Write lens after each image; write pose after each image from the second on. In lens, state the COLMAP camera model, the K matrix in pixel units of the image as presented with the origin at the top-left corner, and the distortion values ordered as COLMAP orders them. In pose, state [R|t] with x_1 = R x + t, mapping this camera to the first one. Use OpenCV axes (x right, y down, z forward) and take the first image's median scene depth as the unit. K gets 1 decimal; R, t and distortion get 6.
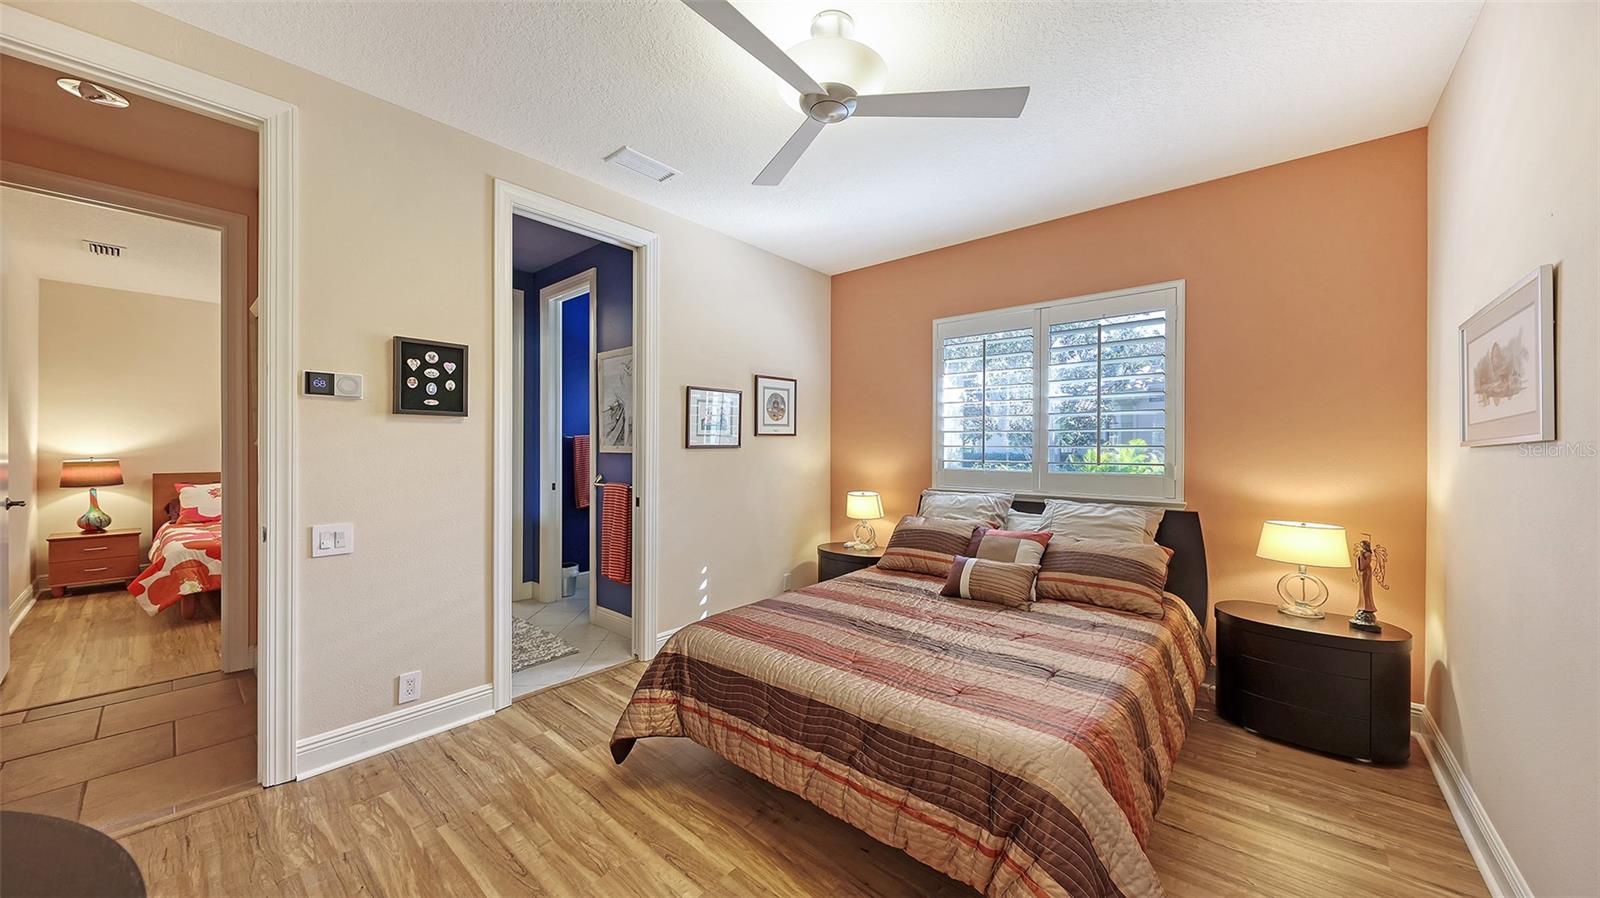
lens RADIAL K [[557.1, 0, 795.2], [0, 557.1, 454.0], [0, 0, 1]] dist [0.000772, -0.000017]
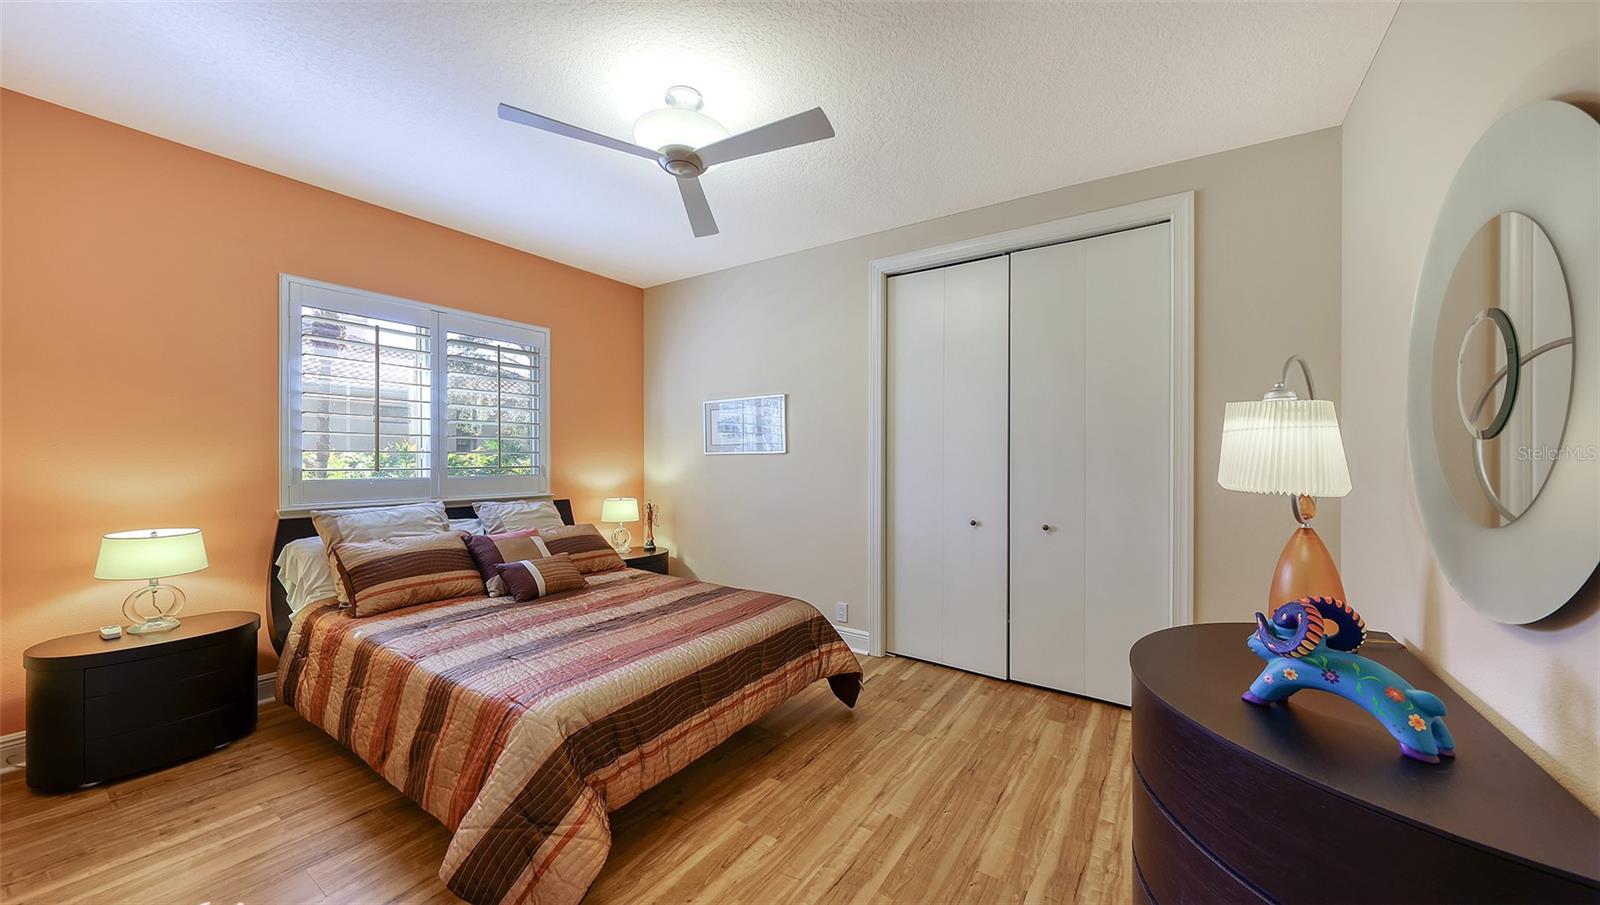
lens RADIAL K [[549.1, 0, 795.3], [0, 549.1, 457.8], [0, 0, 1]] dist [0.001631, 0.000017]
pose [[-0.107285, -0.008850, 0.994189, -0.876789], [-0.001707, 0.999961, 0.008718, -0.018121], [-0.994227, -0.000761, -0.107296, 0.701796]]
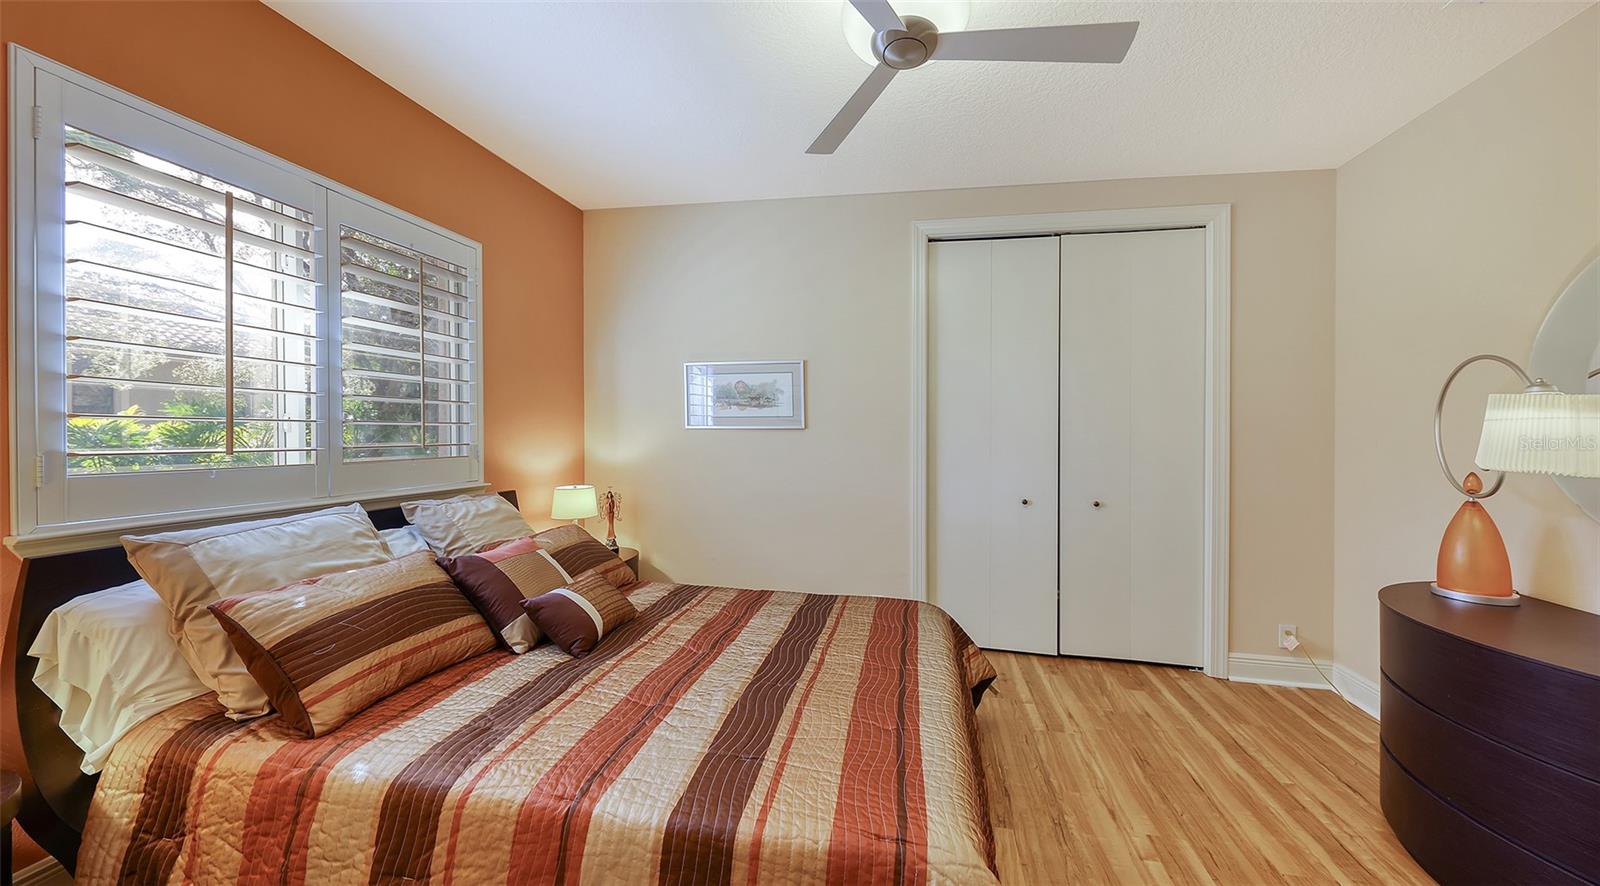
lens RADIAL K [[552.7, 0, 823.4], [0, 552.7, 434.2], [0, 0, 1]] dist [-0.000460, -0.000039]
pose [[-0.497332, -0.017190, 0.867390, -0.498131], [-0.014676, 0.999827, 0.011400, -0.020496], [-0.867436, -0.007061, -0.497498, 1.227746]]
